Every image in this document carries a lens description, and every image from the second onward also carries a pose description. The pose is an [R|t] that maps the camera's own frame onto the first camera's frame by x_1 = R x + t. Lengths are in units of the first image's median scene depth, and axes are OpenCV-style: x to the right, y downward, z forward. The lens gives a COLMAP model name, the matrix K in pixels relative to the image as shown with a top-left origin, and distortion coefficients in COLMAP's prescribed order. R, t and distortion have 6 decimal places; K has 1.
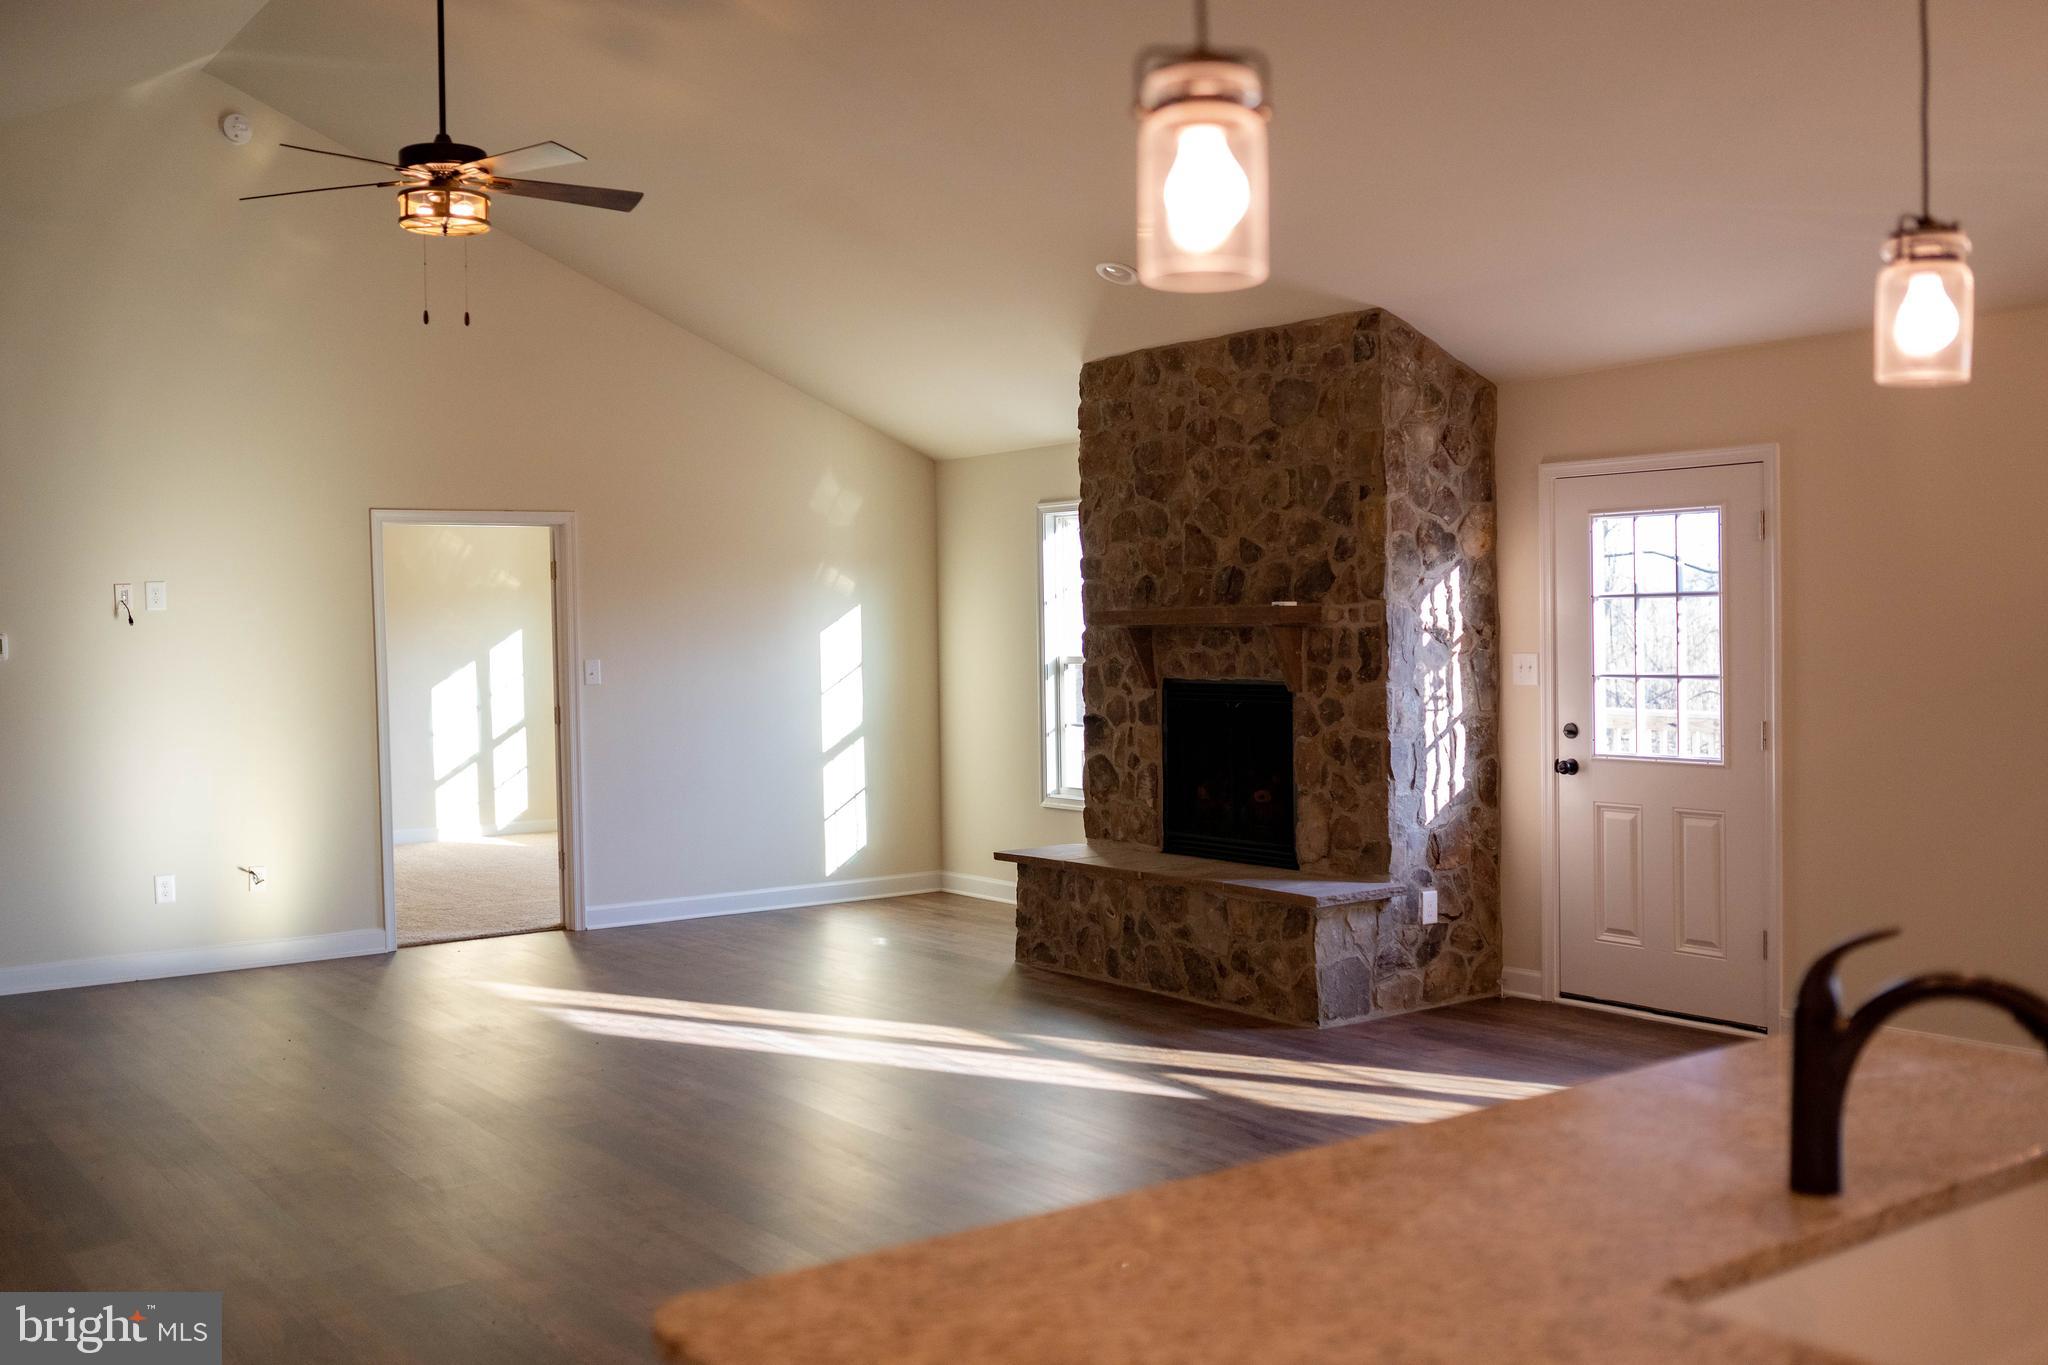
lens RADIAL K [[1957.0, 0, 1015.4], [0, 1957.0, 678.7], [0, 0, 1]] dist [-0.066845, 0.104509]
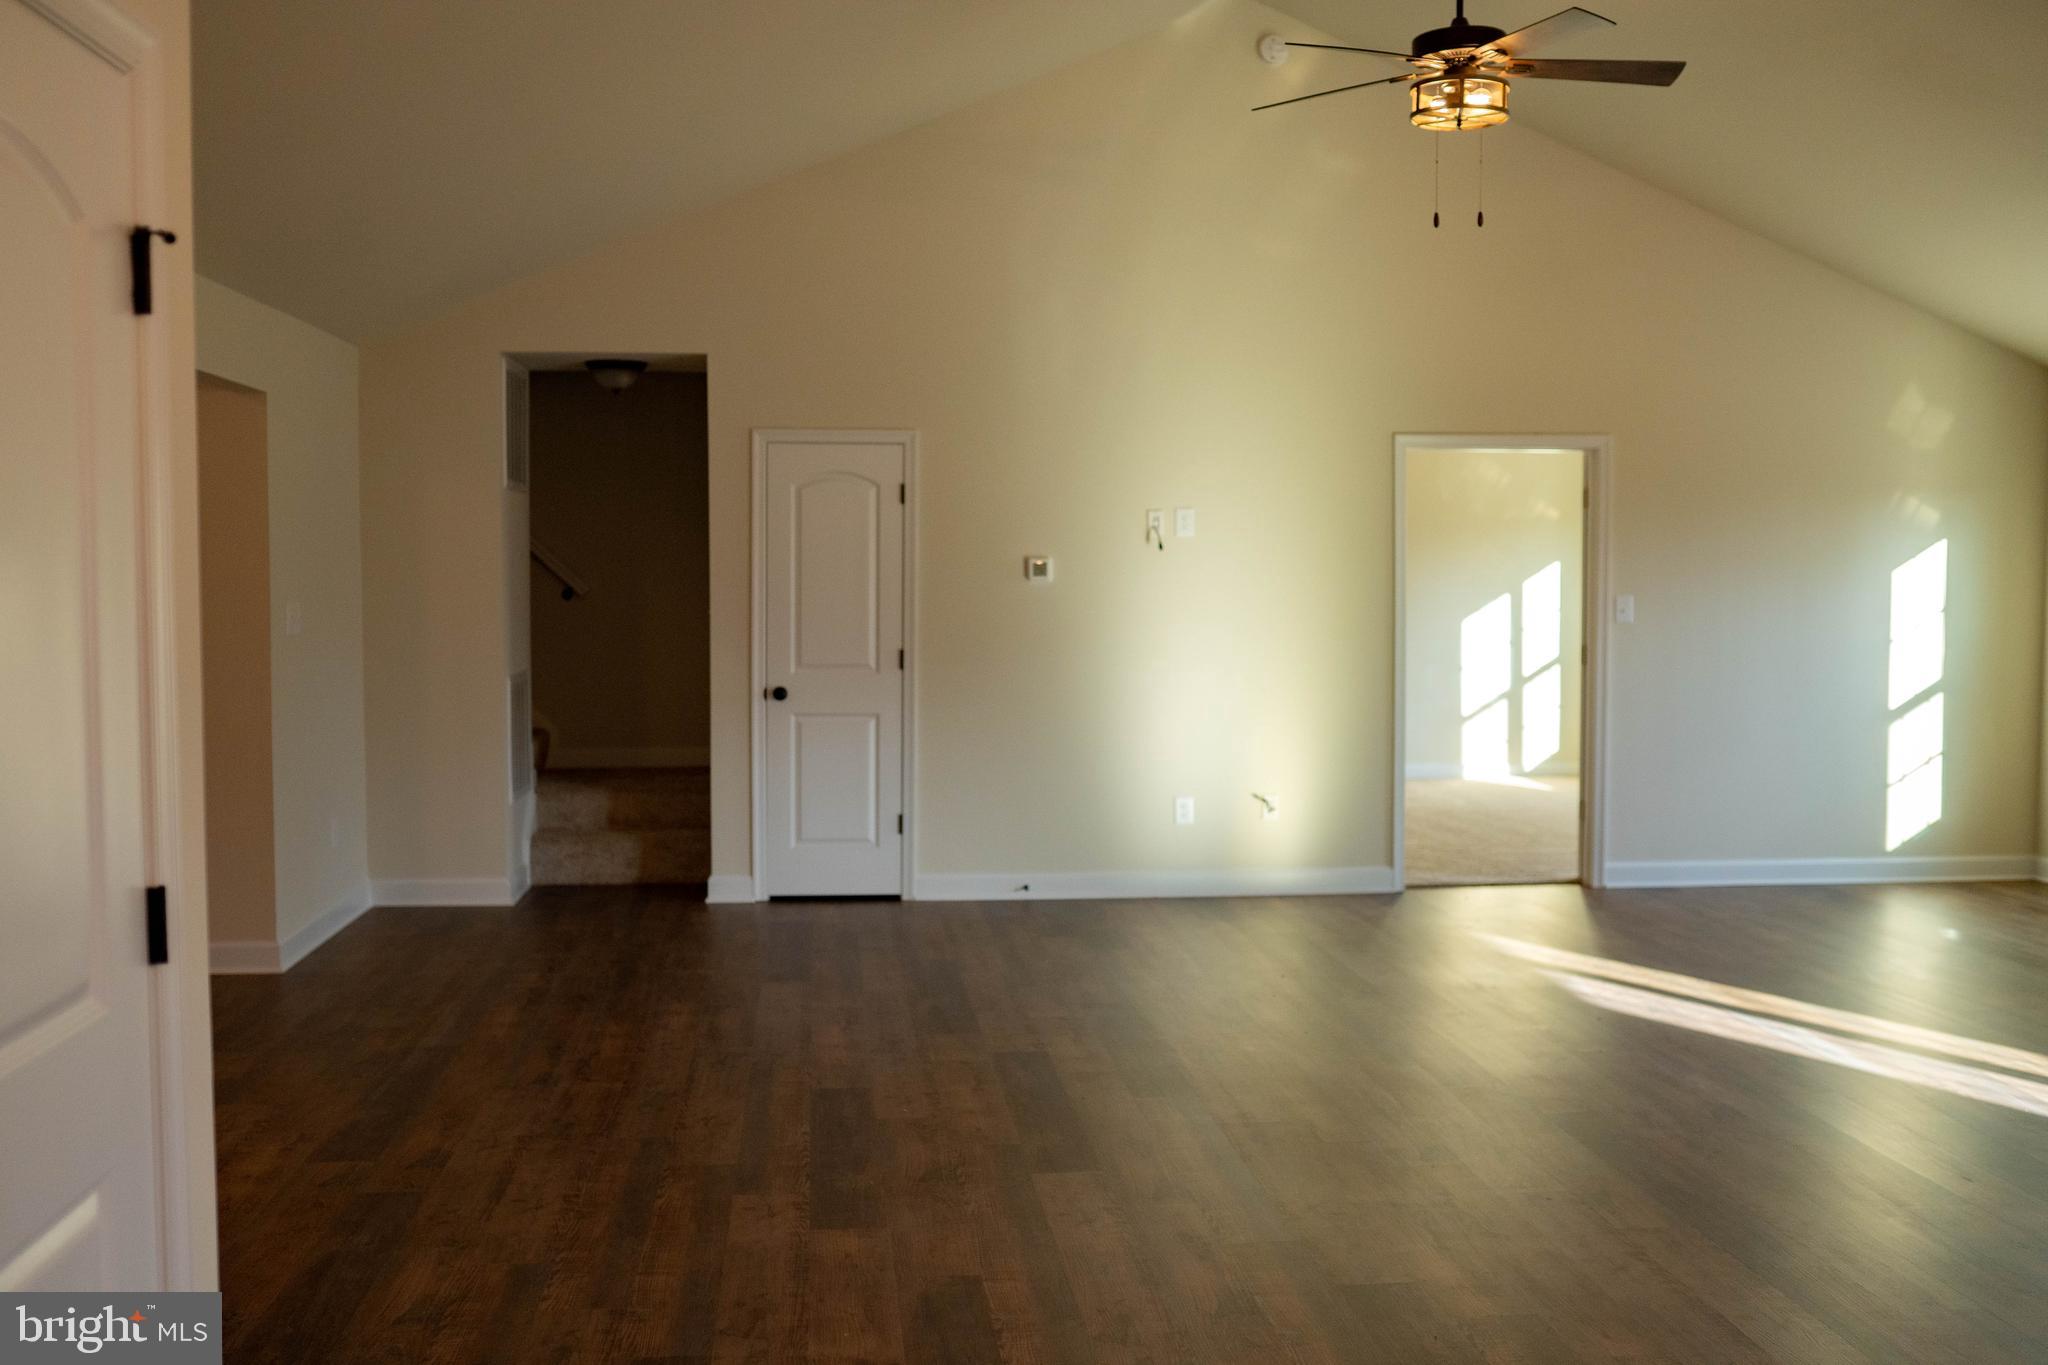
lens RADIAL K [[1964.4, 0, 1018.0], [0, 1964.4, 676.6], [0, 0, 1]] dist [-0.068739, 0.110567]
pose [[0.863995, 0.044870, -0.501497, 0.000058], [-0.028460, 0.998781, 0.040332, -0.000799], [0.502695, -0.020574, 0.864219, 0.071705]]
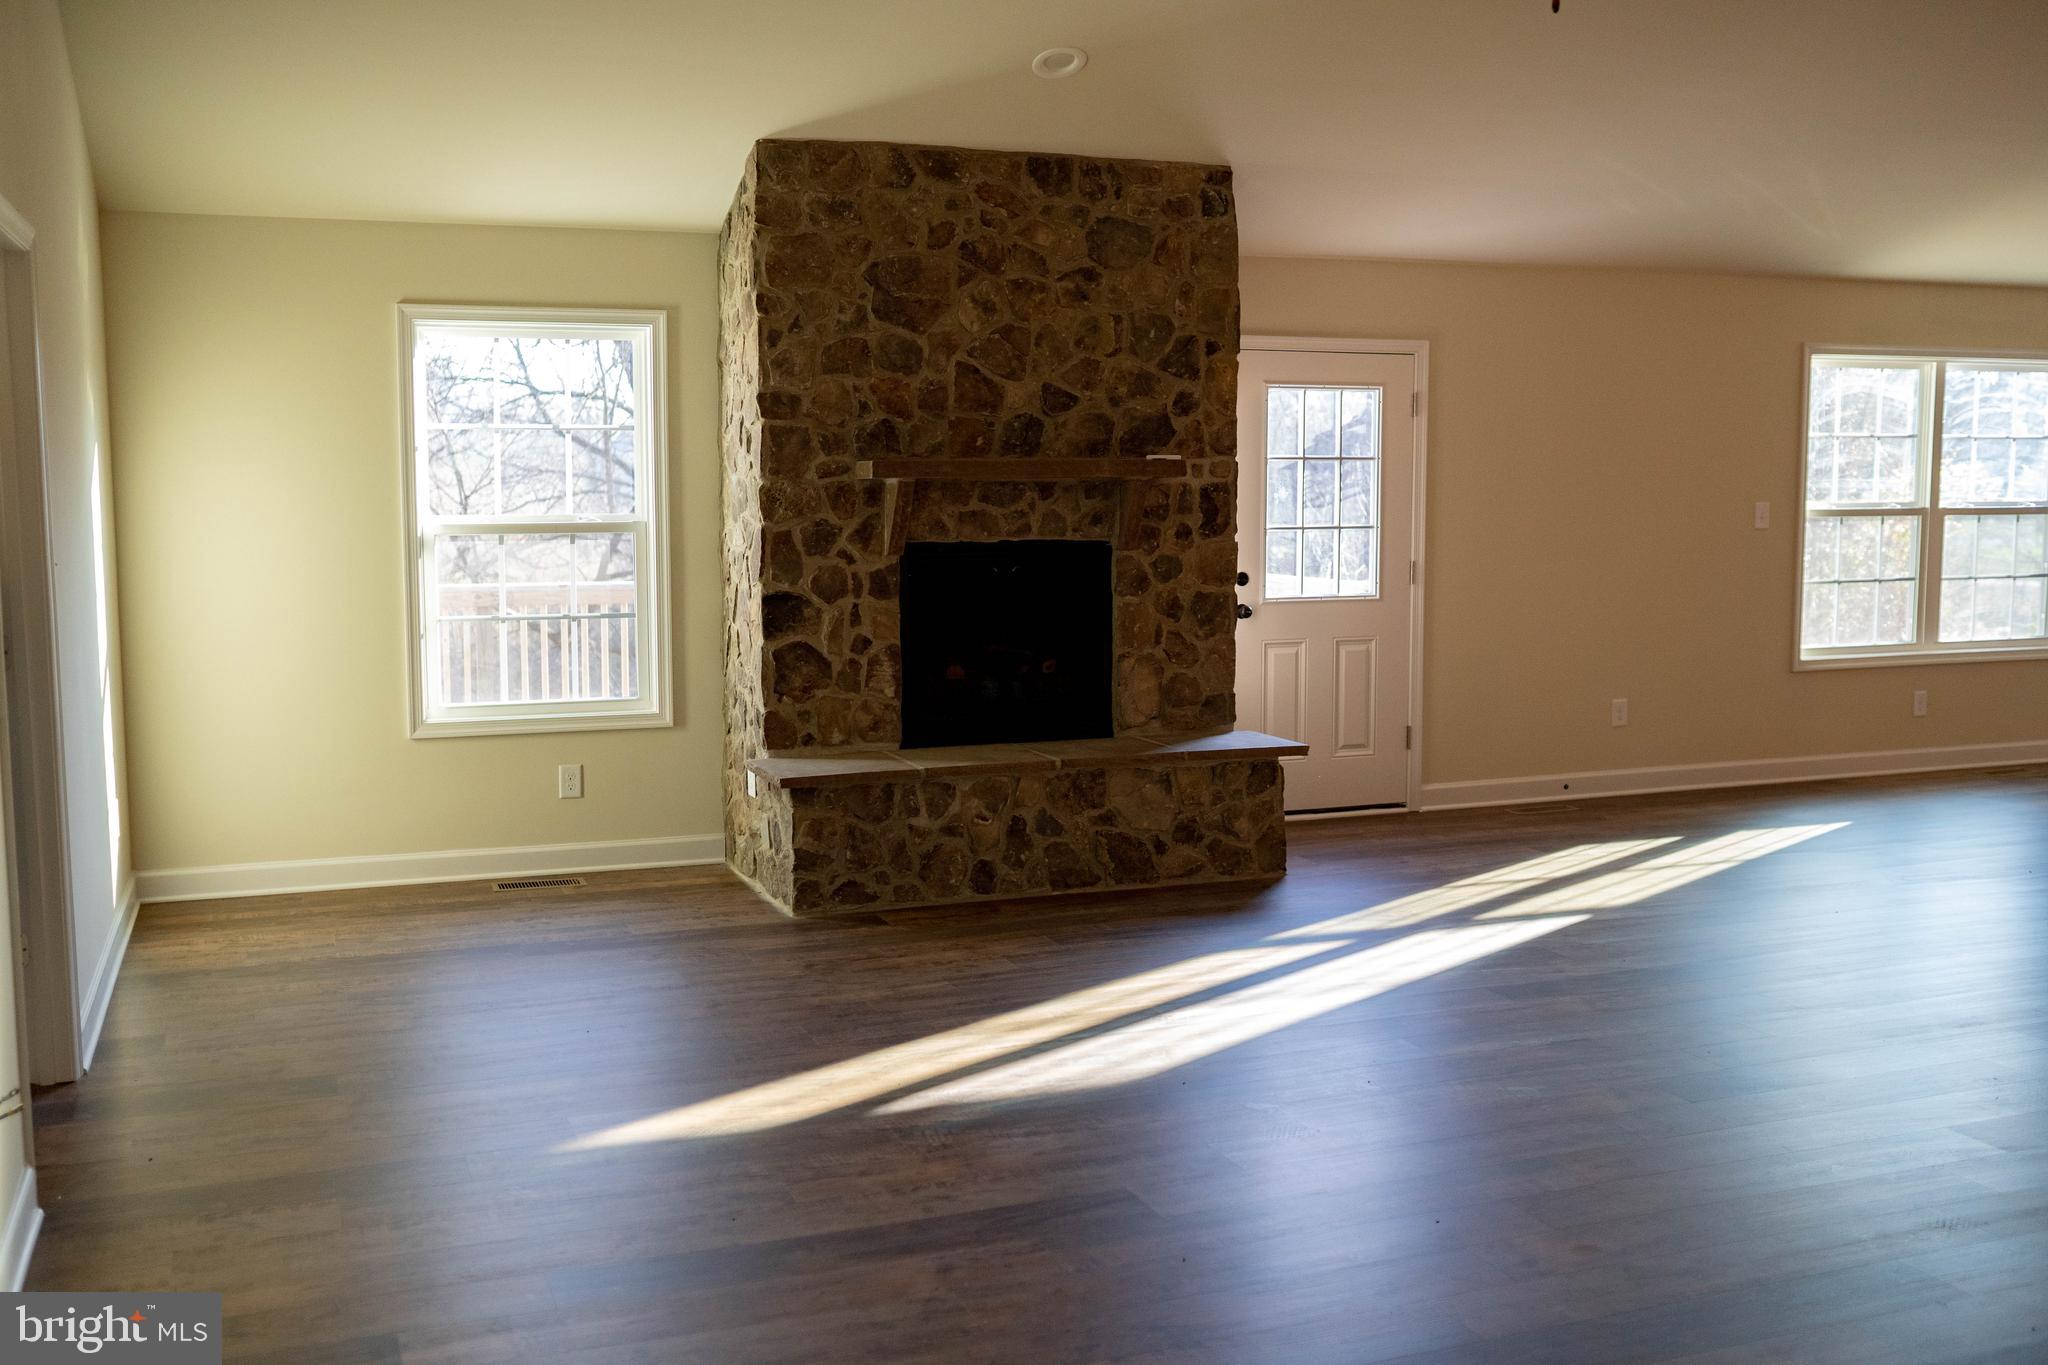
lens RADIAL K [[1957.0, 0, 1015.4], [0, 1957.0, 678.7], [0, 0, 1]] dist [-0.066845, 0.104509]
pose [[0.257659, -0.082521, 0.962706, -0.777464], [0.026414, 0.996576, 0.078355, -0.006889], [-0.965875, 0.005240, 0.258956, 0.786056]]
